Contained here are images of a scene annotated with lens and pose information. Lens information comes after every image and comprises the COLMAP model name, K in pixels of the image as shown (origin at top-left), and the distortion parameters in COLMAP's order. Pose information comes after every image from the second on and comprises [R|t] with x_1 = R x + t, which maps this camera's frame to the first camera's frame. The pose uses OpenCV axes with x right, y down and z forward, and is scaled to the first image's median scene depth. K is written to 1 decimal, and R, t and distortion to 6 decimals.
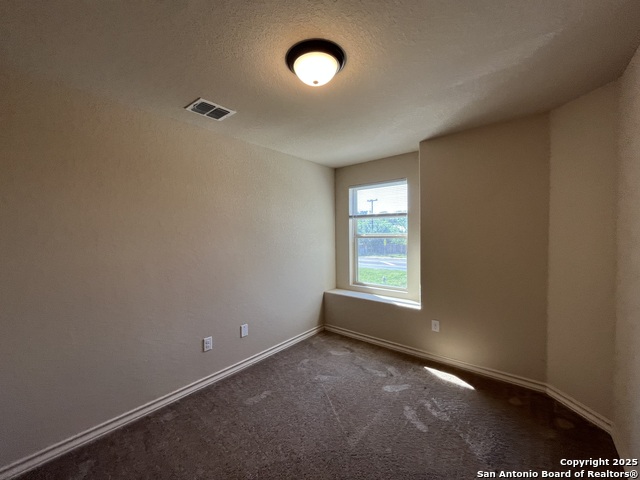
lens RADIAL K [[258.2, 0, 319.9], [0, 258.2, 240.7], [0, 0, 1]] dist [-0.001860, -0.000404]
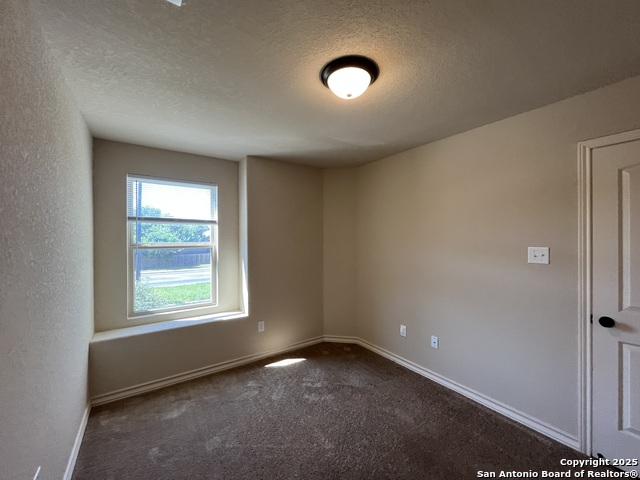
lens RADIAL K [[258.2, 0, 321.4], [0, 258.2, 239.0], [0, 0, 1]] dist [-0.001860, -0.000404]
pose [[0.259195, 0.007931, 0.965792, -0.501959], [0.020729, 0.999690, -0.013773, -0.021417], [-0.965602, 0.023589, 0.258951, 0.410831]]
